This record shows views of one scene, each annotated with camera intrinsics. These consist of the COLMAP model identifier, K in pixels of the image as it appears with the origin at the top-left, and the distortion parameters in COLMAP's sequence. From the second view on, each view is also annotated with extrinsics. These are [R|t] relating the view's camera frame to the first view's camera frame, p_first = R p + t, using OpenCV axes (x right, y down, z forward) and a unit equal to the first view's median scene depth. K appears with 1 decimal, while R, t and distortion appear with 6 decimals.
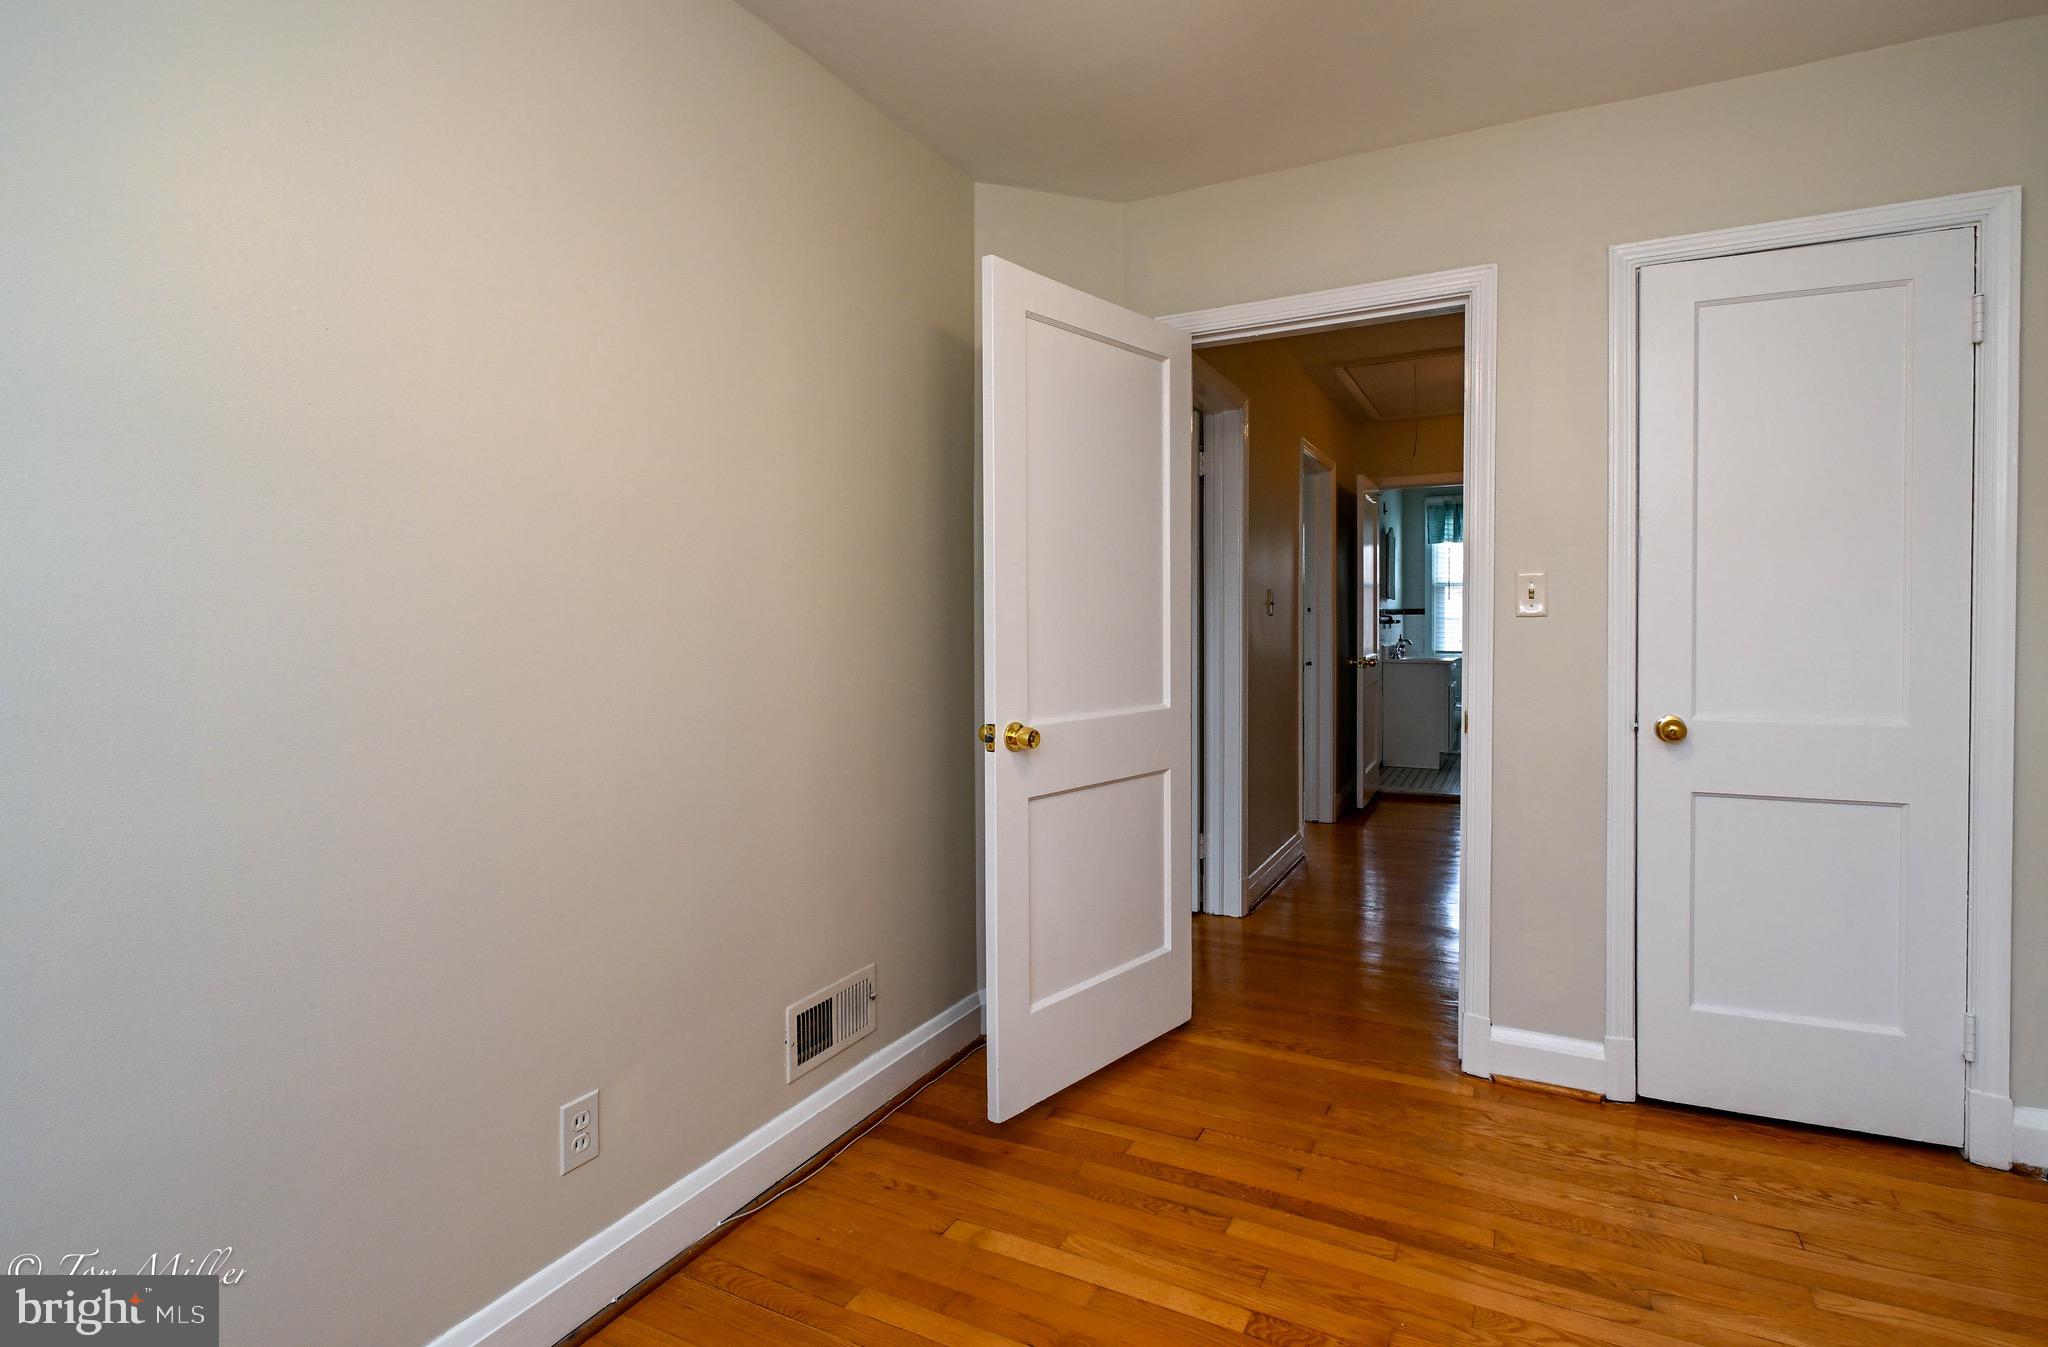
lens RADIAL K [[930.6, 0, 1038.6], [0, 930.6, 633.6], [0, 0, 1]] dist [0.012355, -0.003201]
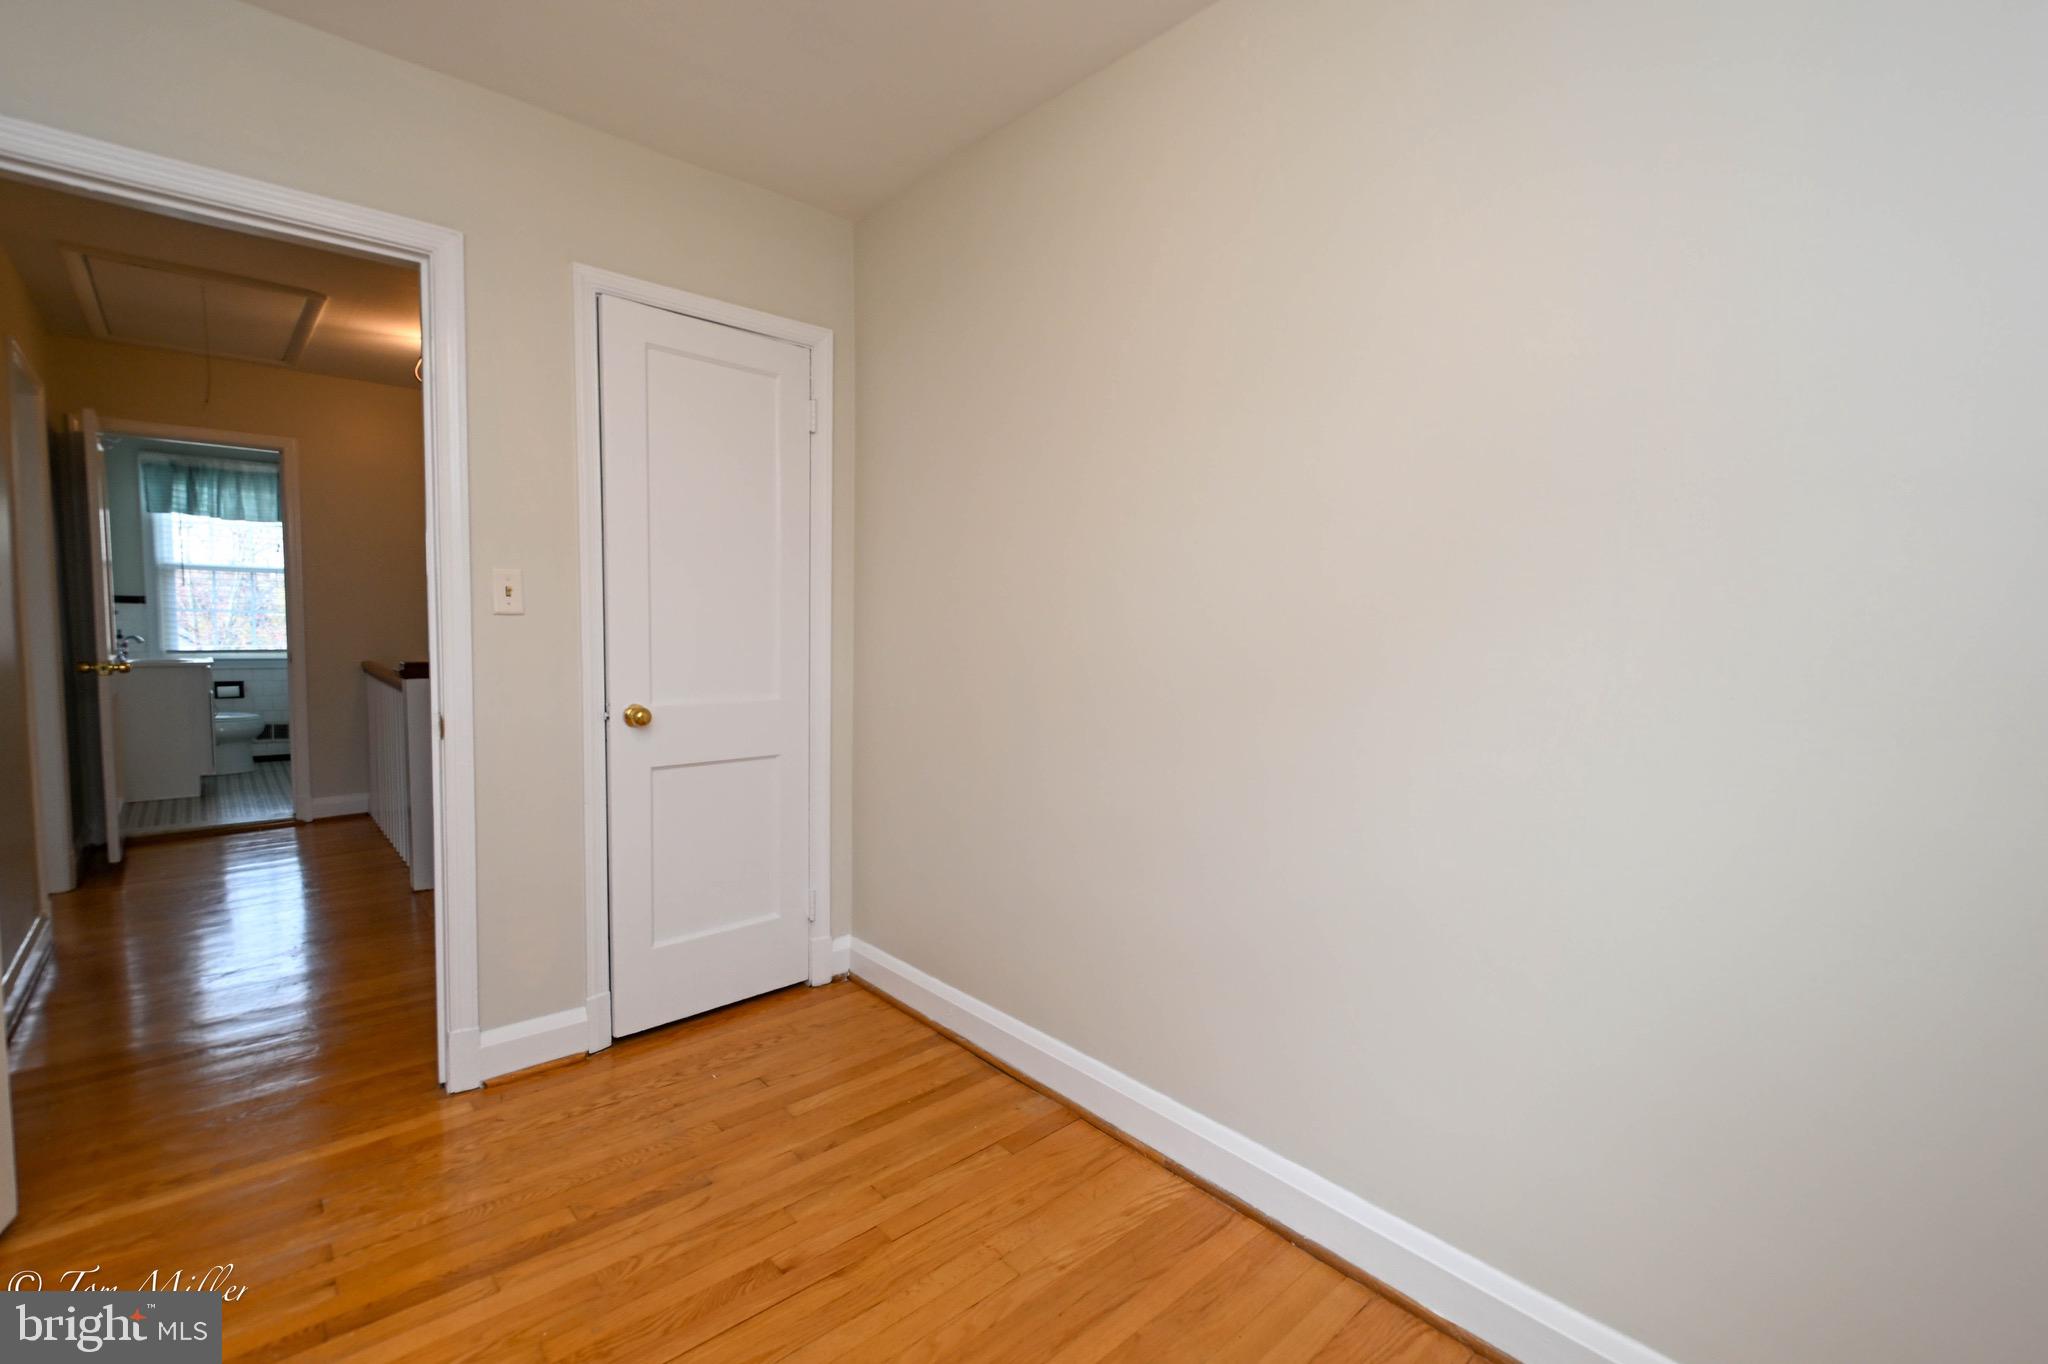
lens RADIAL K [[930.6, 0, 1032.2], [0, 930.6, 687.3], [0, 0, 1]] dist [0.012355, -0.003201]
pose [[0.376232, -0.052069, 0.925061, -0.210977], [-0.005127, 0.998287, 0.058276, -0.001549], [-0.926511, -0.026668, 0.375321, 0.123962]]
